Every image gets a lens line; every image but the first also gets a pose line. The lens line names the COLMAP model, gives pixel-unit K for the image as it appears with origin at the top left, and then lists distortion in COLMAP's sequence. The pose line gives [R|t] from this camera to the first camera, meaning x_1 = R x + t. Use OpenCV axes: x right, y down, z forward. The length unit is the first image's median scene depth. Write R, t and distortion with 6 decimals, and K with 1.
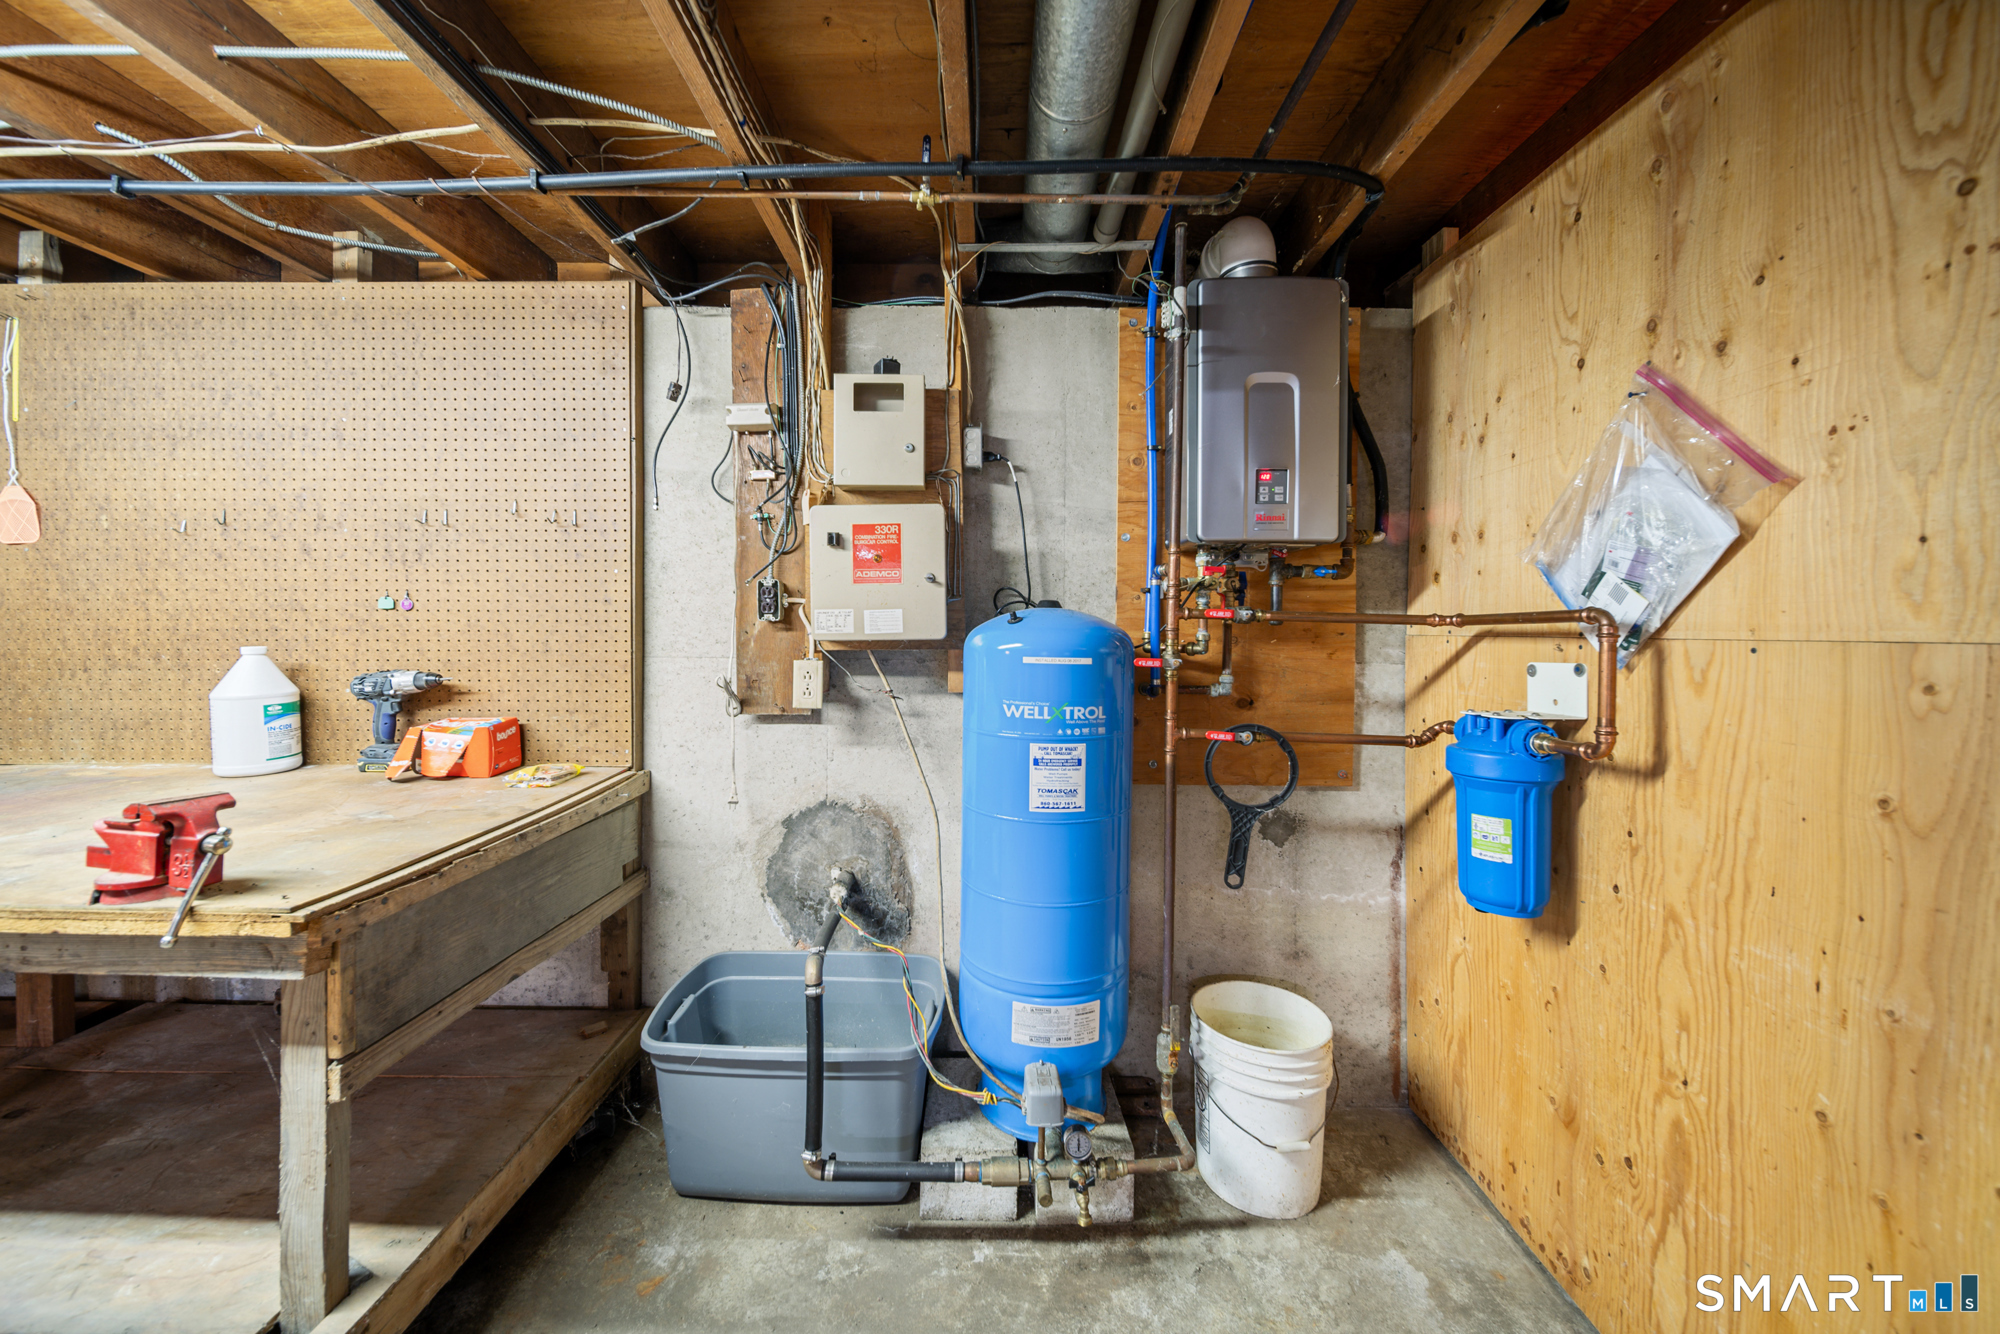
lens RADIAL K [[703.6, 0, 1006.1], [0, 703.6, 647.0], [0, 0, 1]] dist [0.008697, -0.000272]
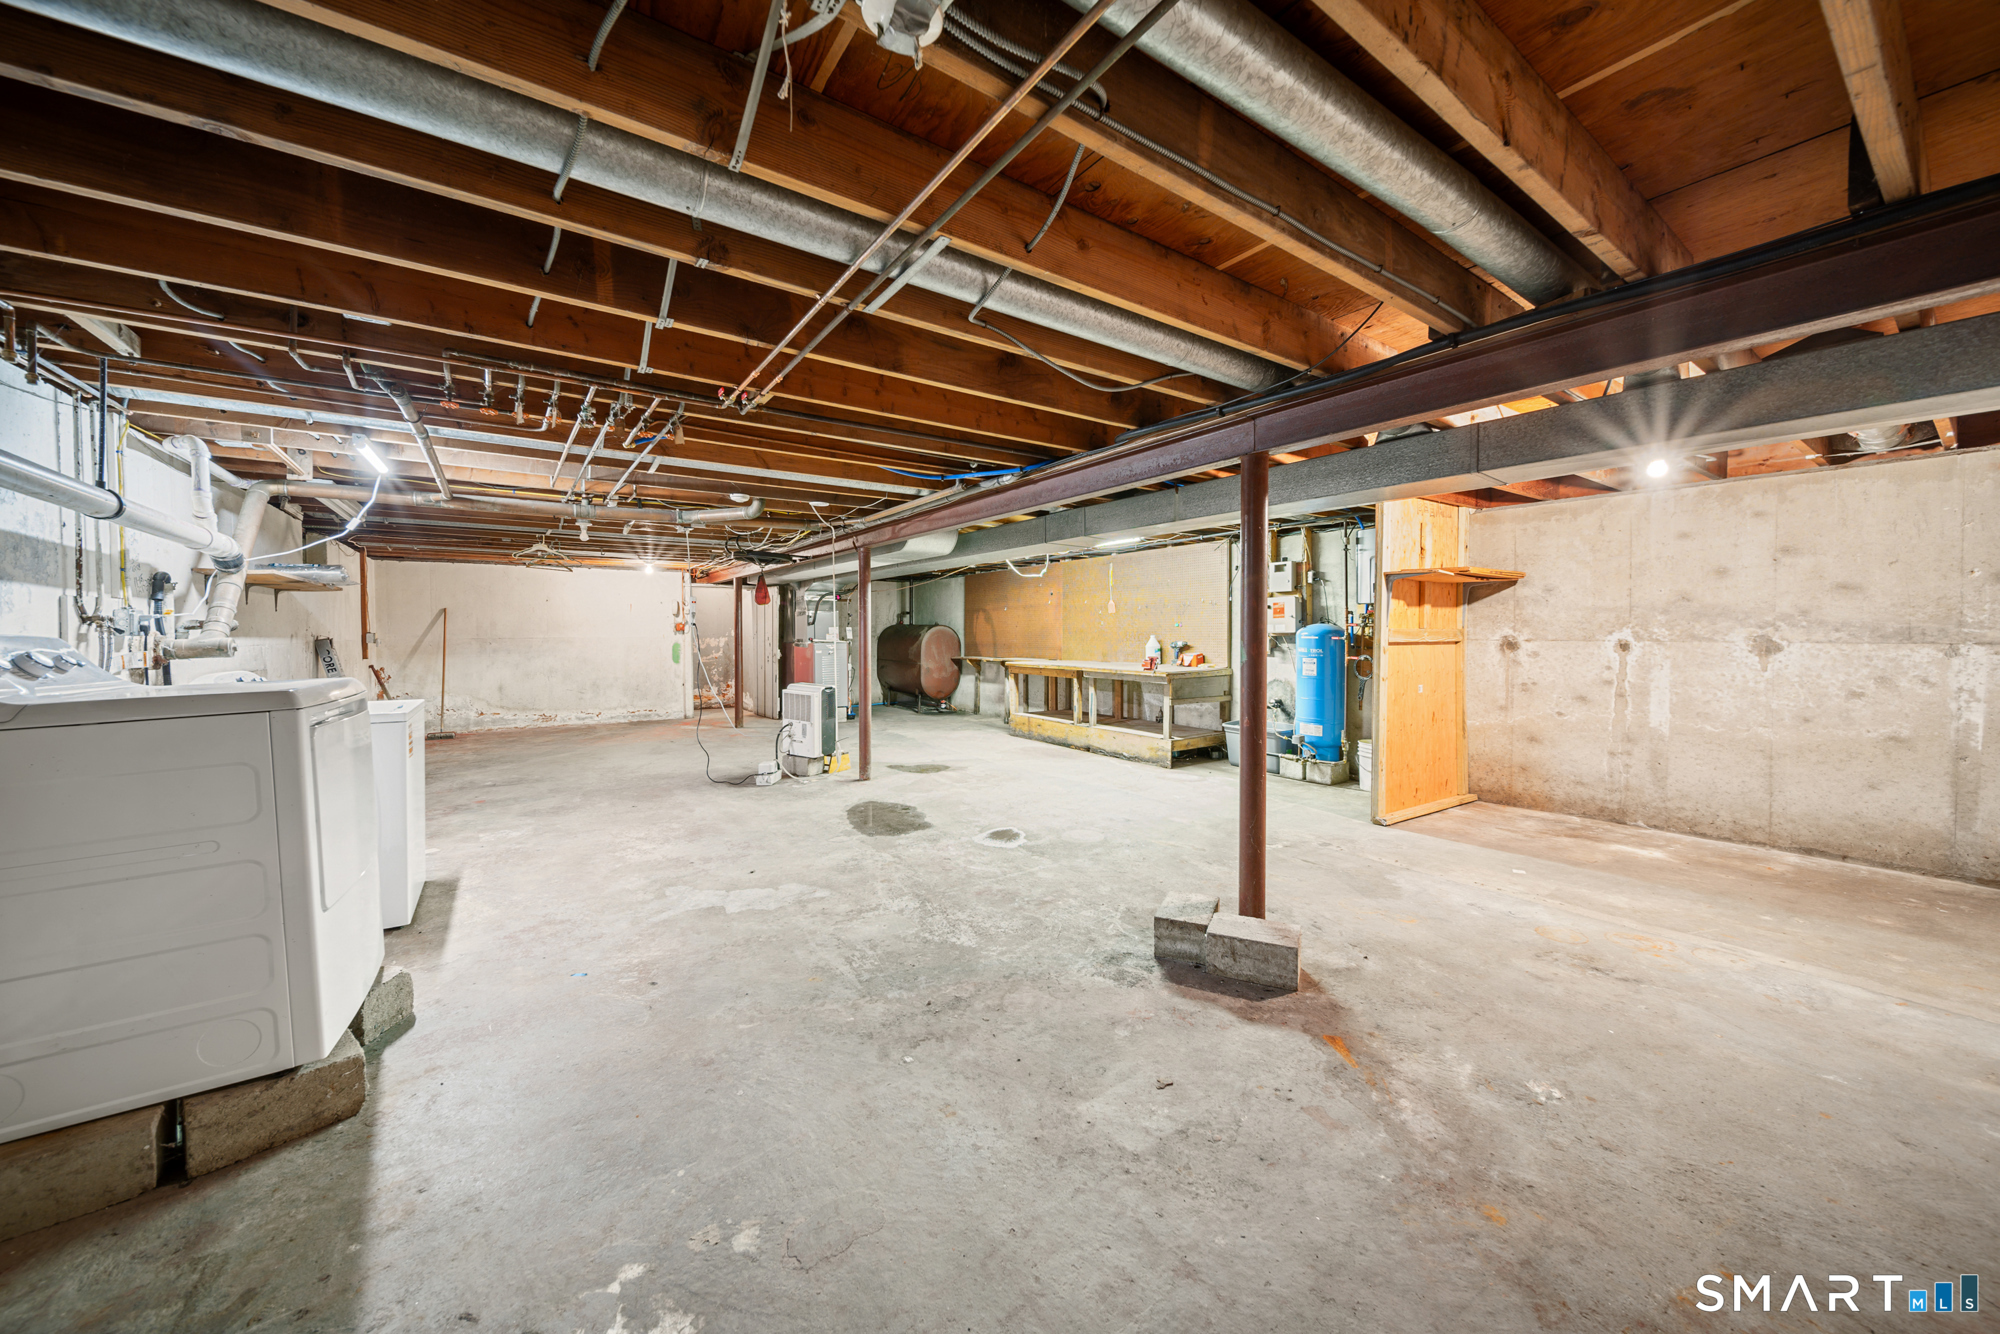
lens RADIAL K [[703.6, 0, 994.3], [0, 703.6, 652.2], [0, 0, 1]] dist [0.008697, -0.000272]
pose [[0.580677, 0.013891, -0.814015, 1.969681], [0.001035, 0.999841, 0.017801, 0.024625], [0.814133, -0.011179, 0.580570, -2.395676]]
